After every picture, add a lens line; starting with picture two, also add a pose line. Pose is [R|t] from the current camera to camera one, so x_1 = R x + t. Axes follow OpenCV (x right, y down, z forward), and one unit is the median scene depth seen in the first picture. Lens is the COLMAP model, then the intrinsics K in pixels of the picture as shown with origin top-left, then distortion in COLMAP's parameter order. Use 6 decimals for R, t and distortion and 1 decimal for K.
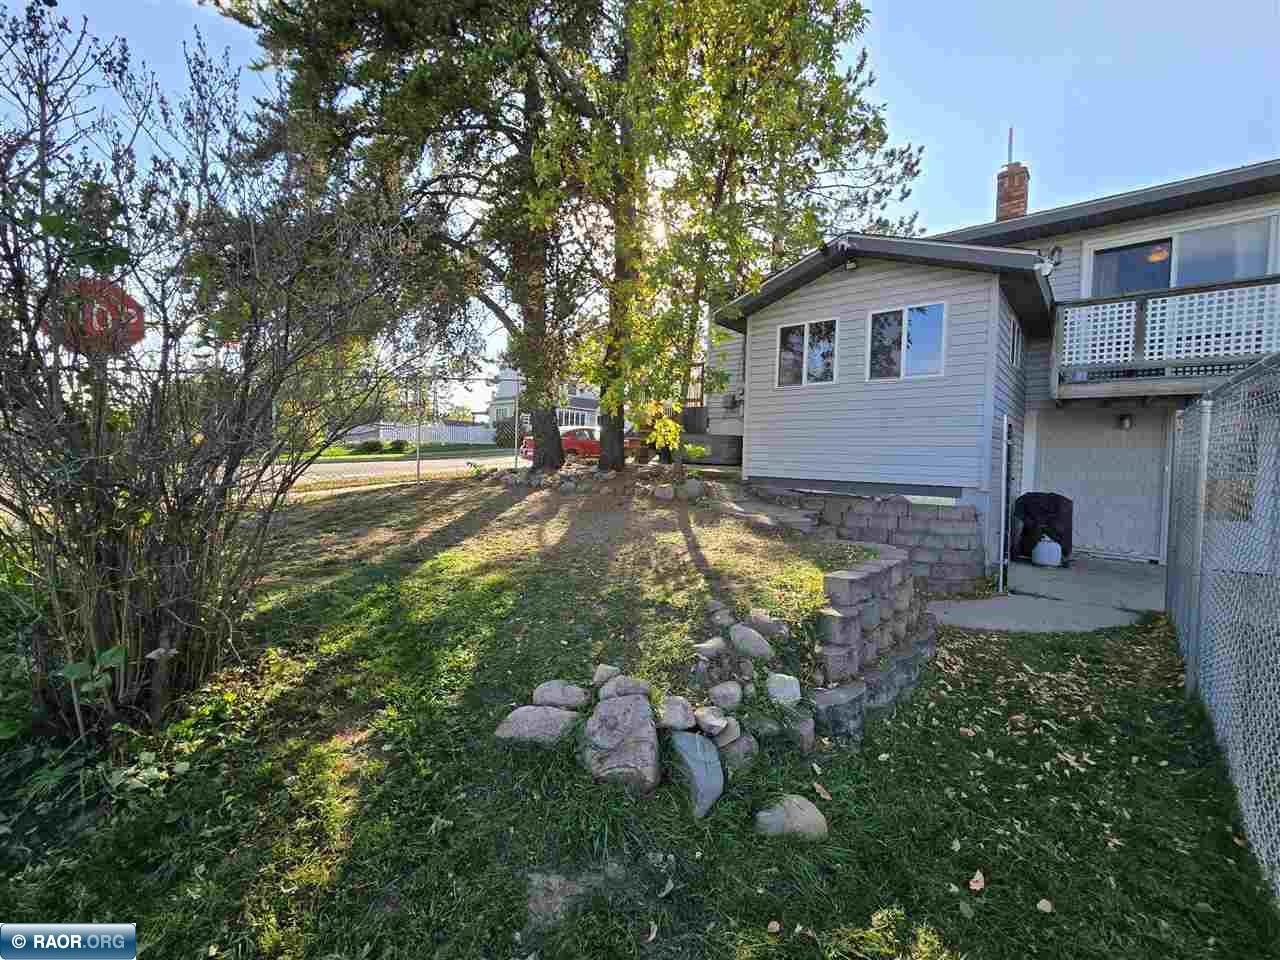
lens RADIAL K [[526.5, 0, 652.3], [0, 526.5, 469.3], [0, 0, 1]] dist [-0.002305, 0.000634]
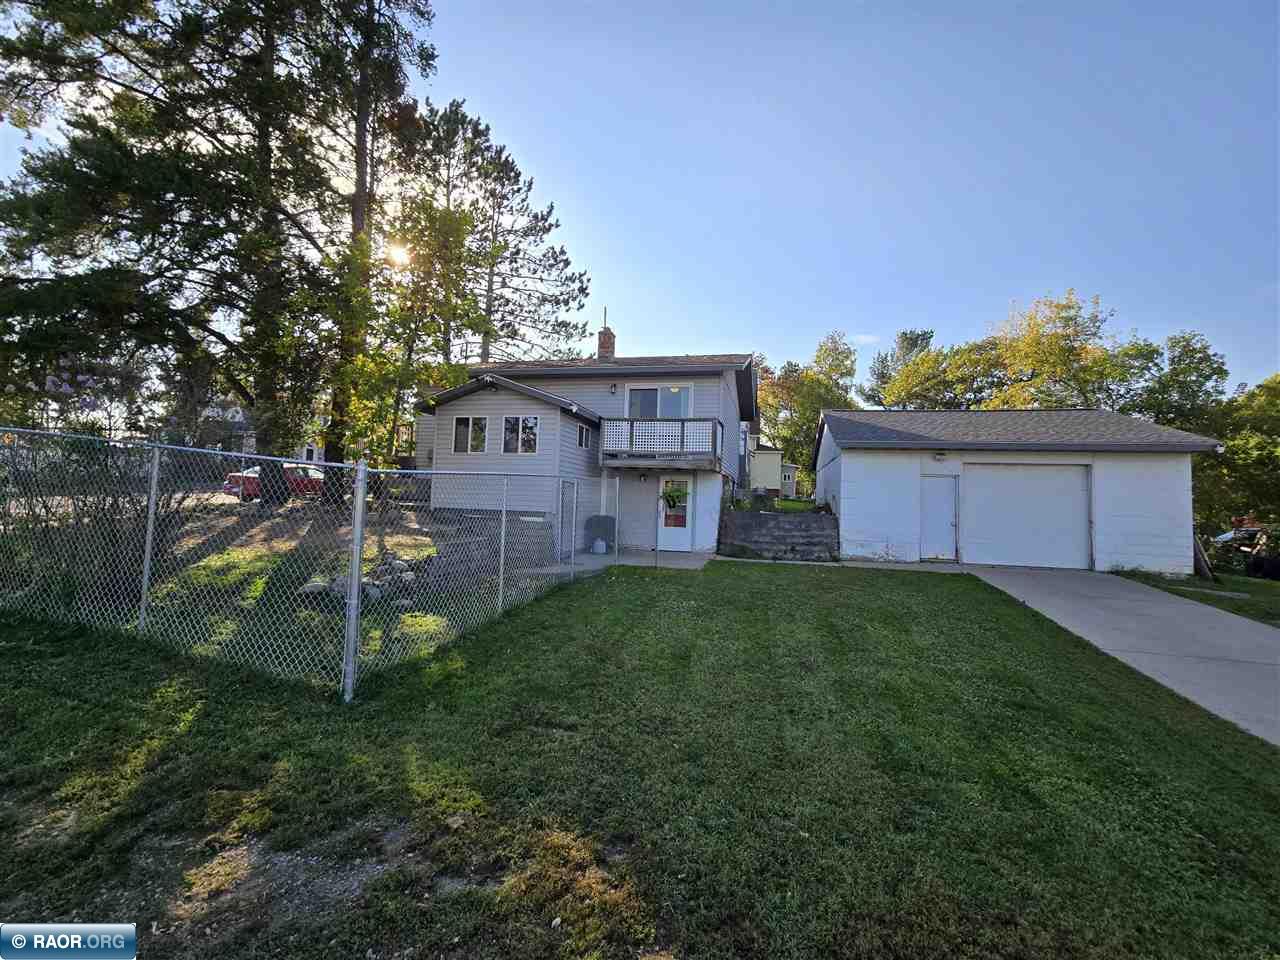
lens RADIAL K [[526.5, 0, 652.3], [0, 526.5, 469.3], [0, 0, 1]] dist [-0.002305, 0.000634]
pose [[0.885975, 0.026991, 0.462948, 0.025817], [0.003498, 0.997887, -0.064873, 0.003176], [-0.463721, 0.059095, 0.884008, -0.714700]]
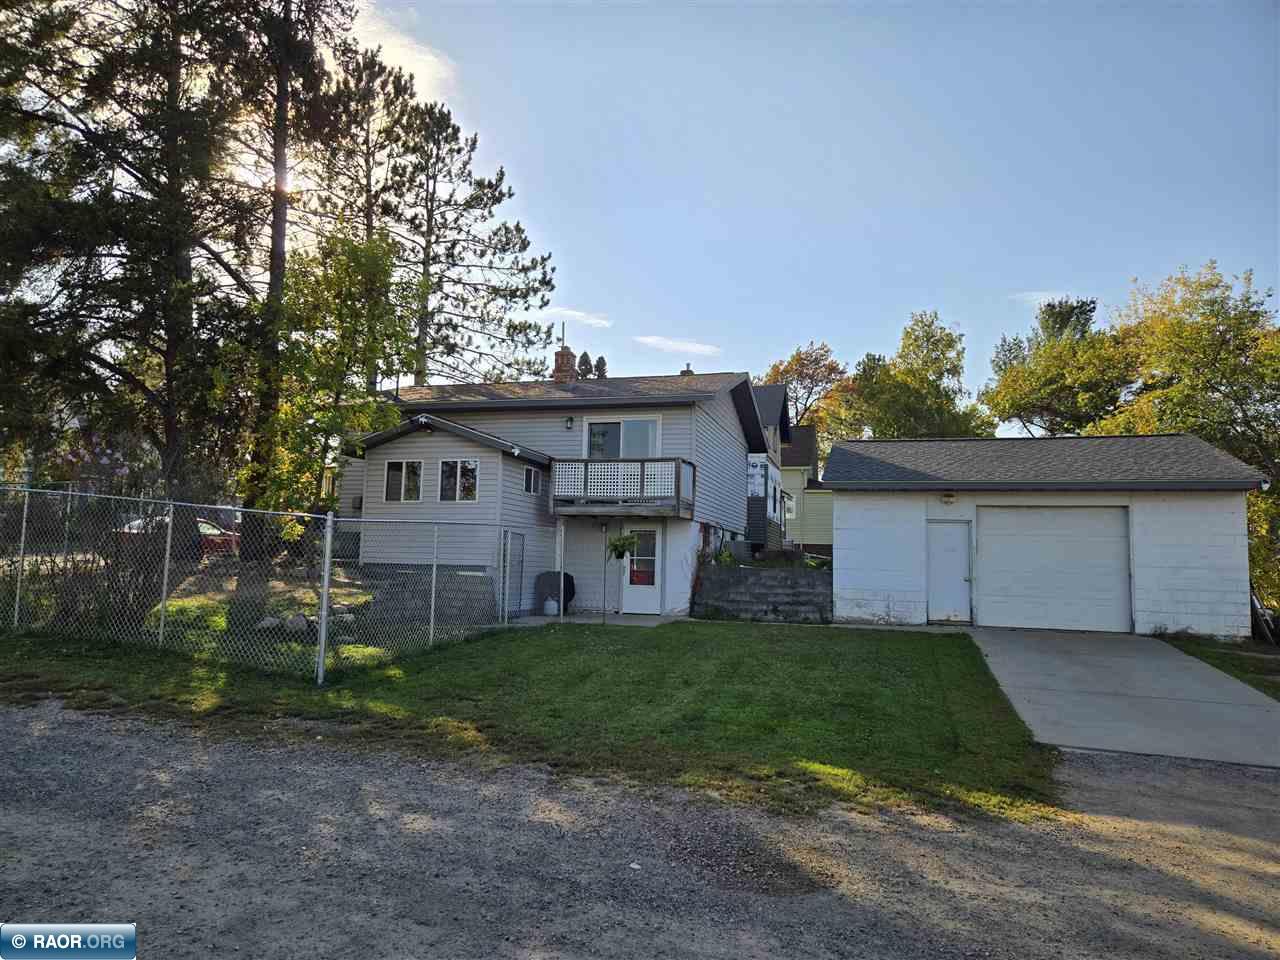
lens RADIAL K [[851.1, 0, 631.6], [0, 851.1, 483.7], [0, 0, 1]] dist [0.196513, -0.220022]
pose [[0.914061, 0.033782, 0.404166, -0.102794], [0.011014, 0.994090, -0.107998, 0.059134], [-0.405426, 0.103168, 0.908287, -1.418734]]
